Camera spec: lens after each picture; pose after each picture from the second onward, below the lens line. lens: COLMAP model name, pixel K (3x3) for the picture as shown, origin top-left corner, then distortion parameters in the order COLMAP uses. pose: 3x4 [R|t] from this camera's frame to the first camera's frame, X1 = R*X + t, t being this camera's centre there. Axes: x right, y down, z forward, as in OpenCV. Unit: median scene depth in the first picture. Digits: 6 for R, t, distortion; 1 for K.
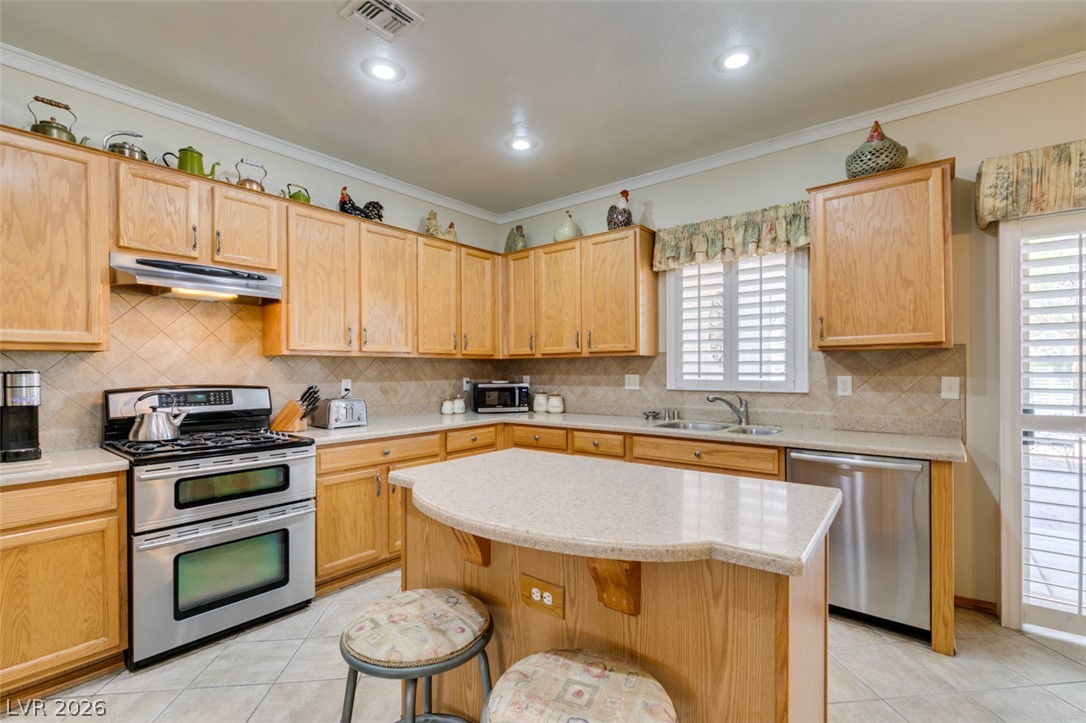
lens RADIAL K [[487.4, 0, 542.1], [0, 487.4, 369.8], [0, 0, 1]] dist [-0.002257, -0.000872]
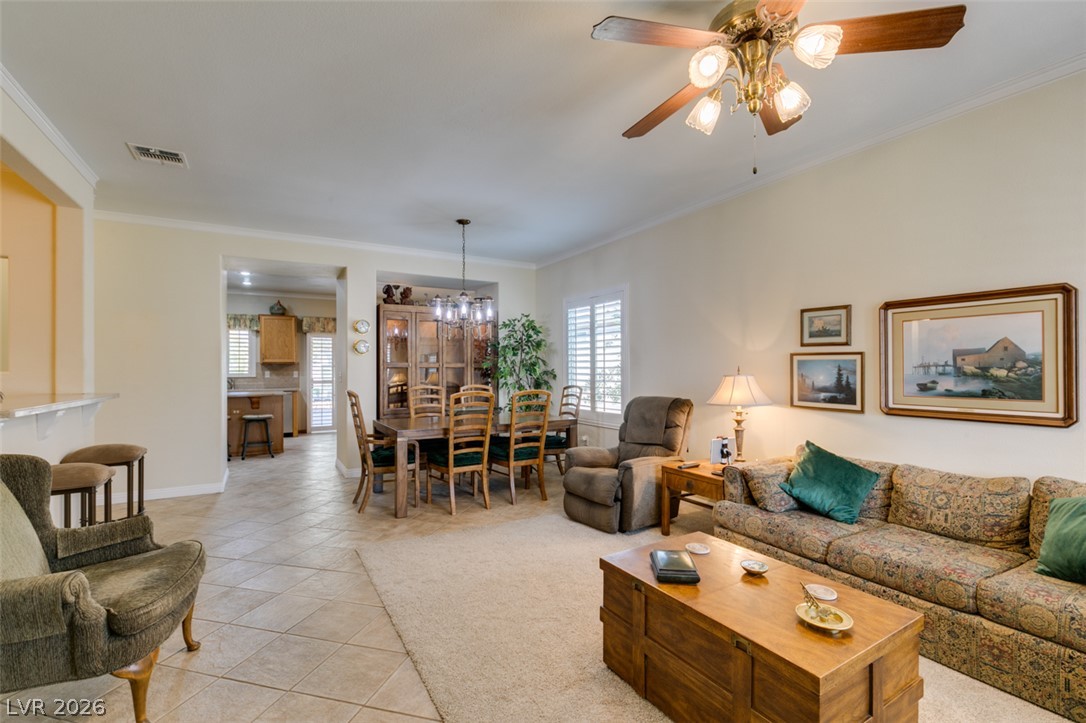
lens RADIAL K [[484.5, 0, 541.8], [0, 484.5, 364.3], [0, 0, 1]] dist [0.002123, -0.000770]
pose [[0.359471, 0.009091, 0.933112, -1.633928], [0.002879, 0.999937, -0.010852, 0.006001], [-0.933152, 0.006587, 0.359422, -1.754939]]
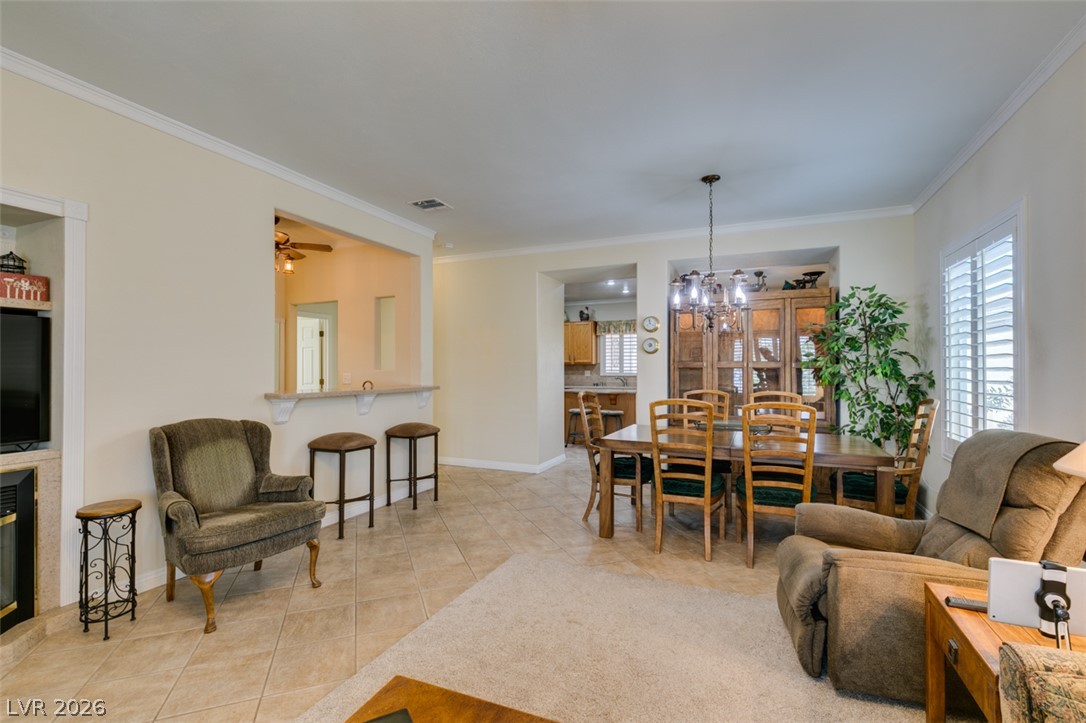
lens RADIAL K [[484.5, 0, 541.8], [0, 484.5, 364.3], [0, 0, 1]] dist [0.002123, -0.000770]
pose [[0.966810, 0.005827, 0.255430, -0.970371], [-0.003246, 0.999939, -0.010525, 0.004028], [-0.255476, 0.009347, 0.966770, -2.018814]]
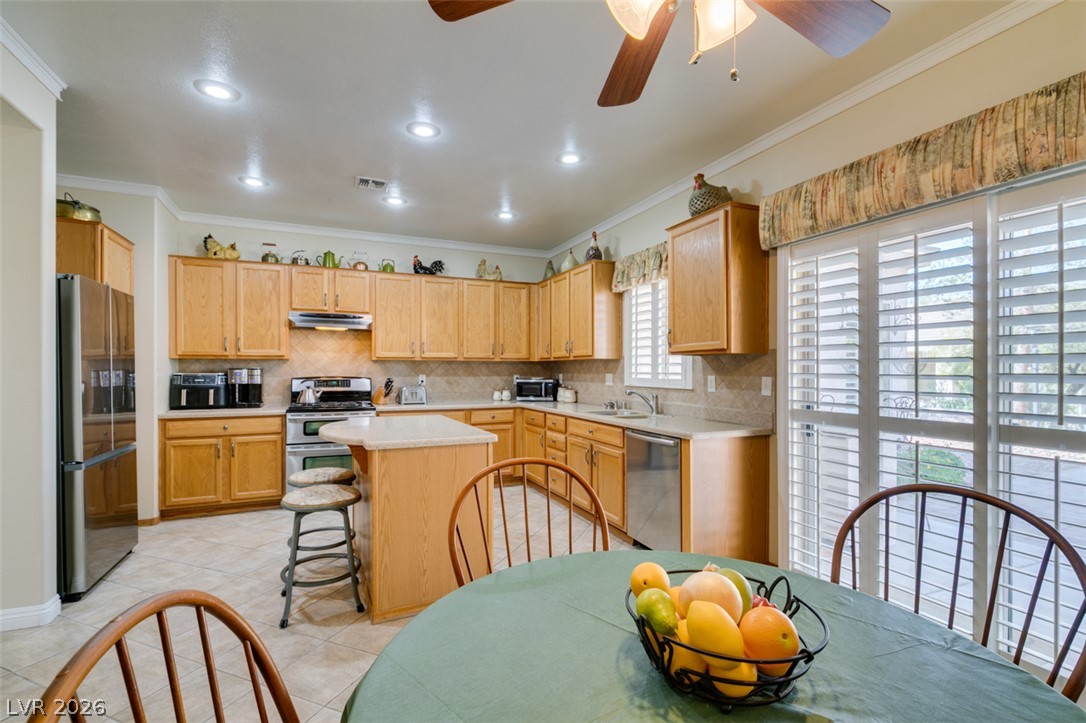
lens RADIAL K [[487.4, 0, 542.1], [0, 487.4, 369.8], [0, 0, 1]] dist [-0.002257, -0.000872]
pose [[0.887861, 0.005849, -0.460075, 0.765302], [-0.005510, 0.999983, 0.002080, -0.002295], [0.460079, 0.000688, 0.887878, -0.261020]]
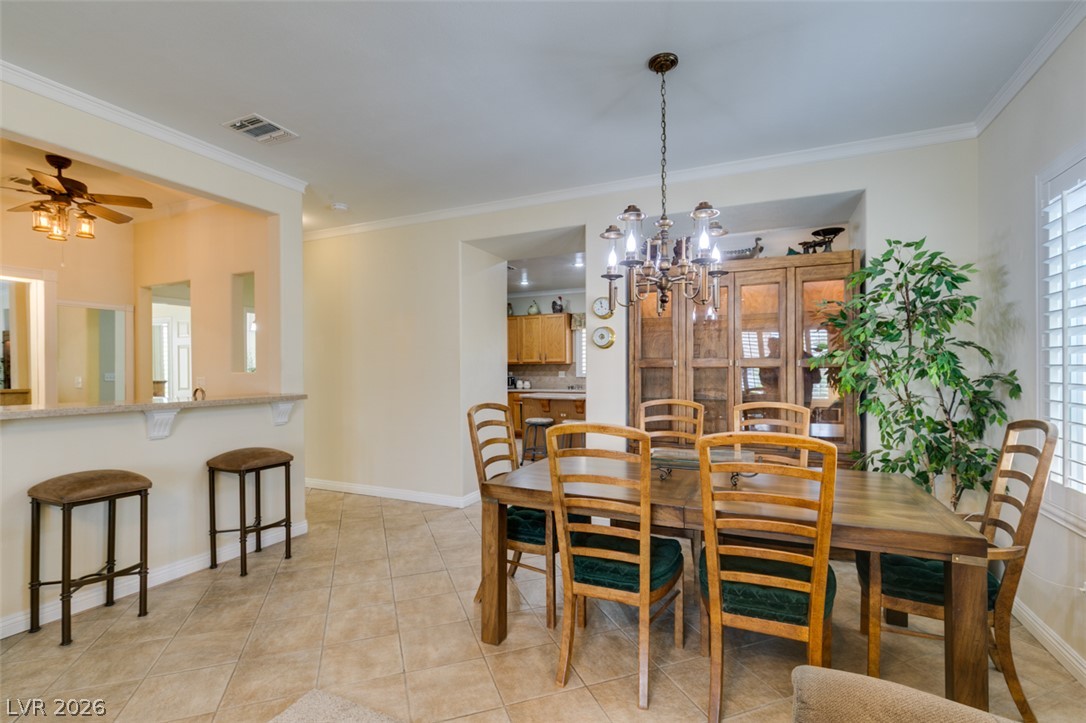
lens RADIAL K [[490.7, 0, 544.5], [0, 490.7, 370.1], [0, 0, 1]] dist [-0.001212, -0.000383]
pose [[0.968832, -0.001899, 0.247712, -0.618512], [0.001637, 0.999998, 0.001261, 0.001389], [-0.247714, -0.000816, 0.968833, -1.646997]]
